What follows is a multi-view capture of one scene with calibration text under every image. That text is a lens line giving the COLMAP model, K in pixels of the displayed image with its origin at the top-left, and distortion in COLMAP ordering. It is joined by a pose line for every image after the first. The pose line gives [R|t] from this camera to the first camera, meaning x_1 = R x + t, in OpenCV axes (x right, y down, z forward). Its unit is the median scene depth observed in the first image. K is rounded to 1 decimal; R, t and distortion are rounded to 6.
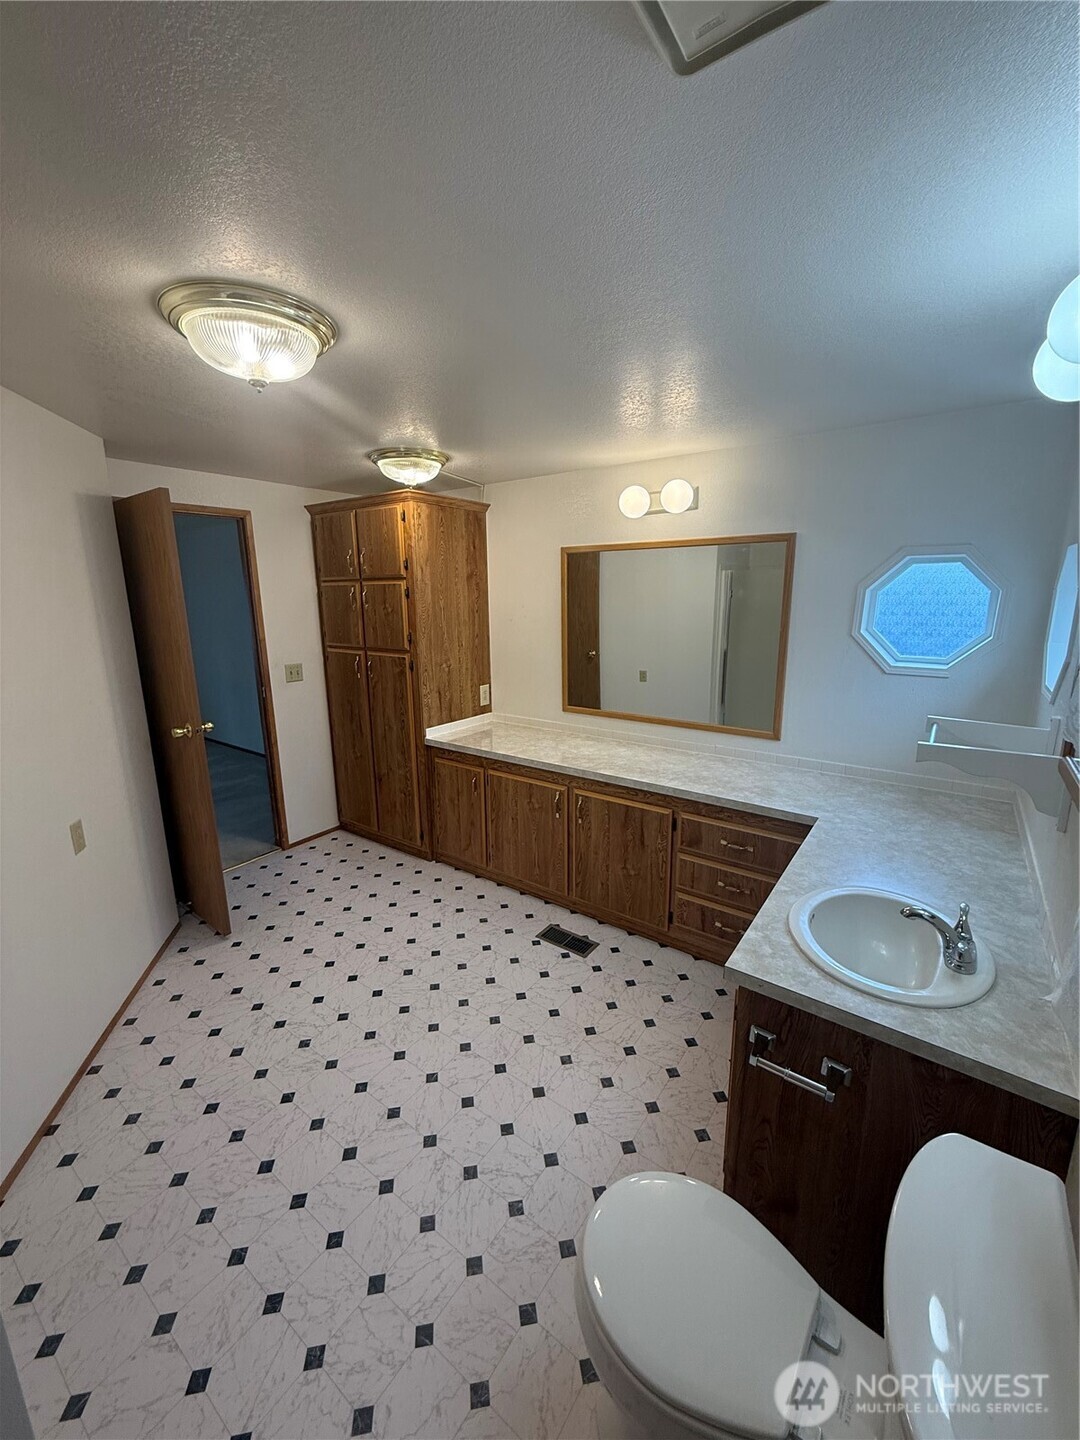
lens RADIAL K [[573.6, 0, 541.5], [0, 573.6, 717.8], [0, 0, 1]] dist [0.006189, -0.000052]
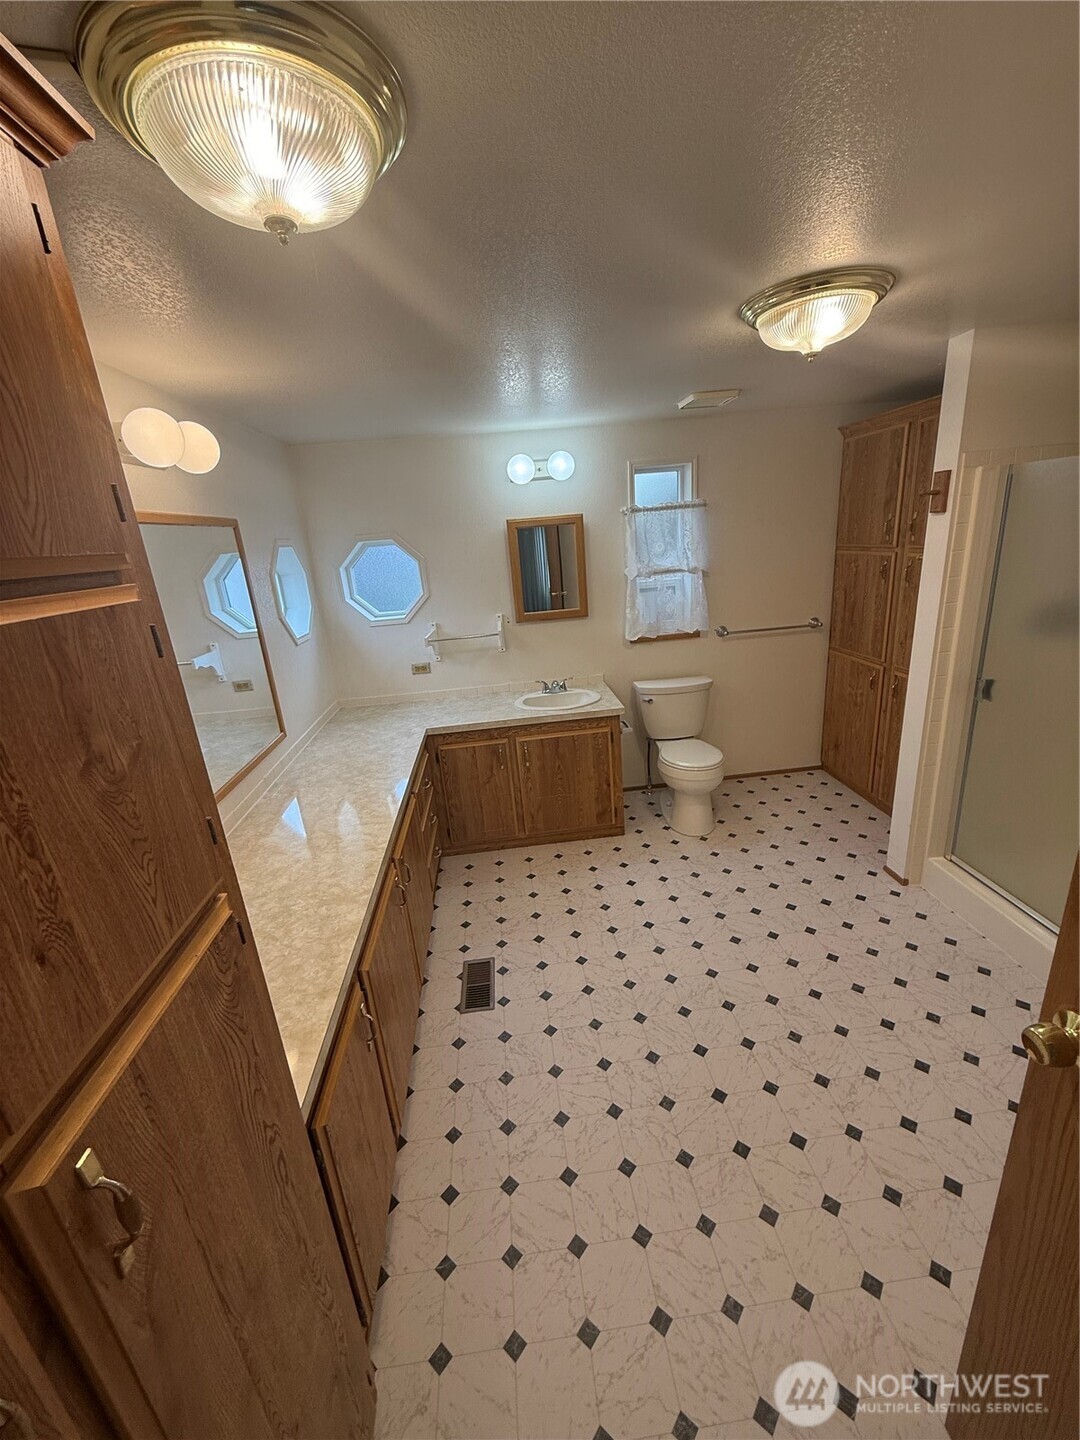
lens RADIAL K [[573.6, 0, 541.5], [0, 573.6, 717.8], [0, 0, 1]] dist [0.006189, -0.000052]
pose [[-0.651196, -0.171924, 0.739179, -0.675177], [0.248865, 0.871767, 0.422005, -0.340836], [-0.716945, 0.458764, -0.524905, 1.401765]]
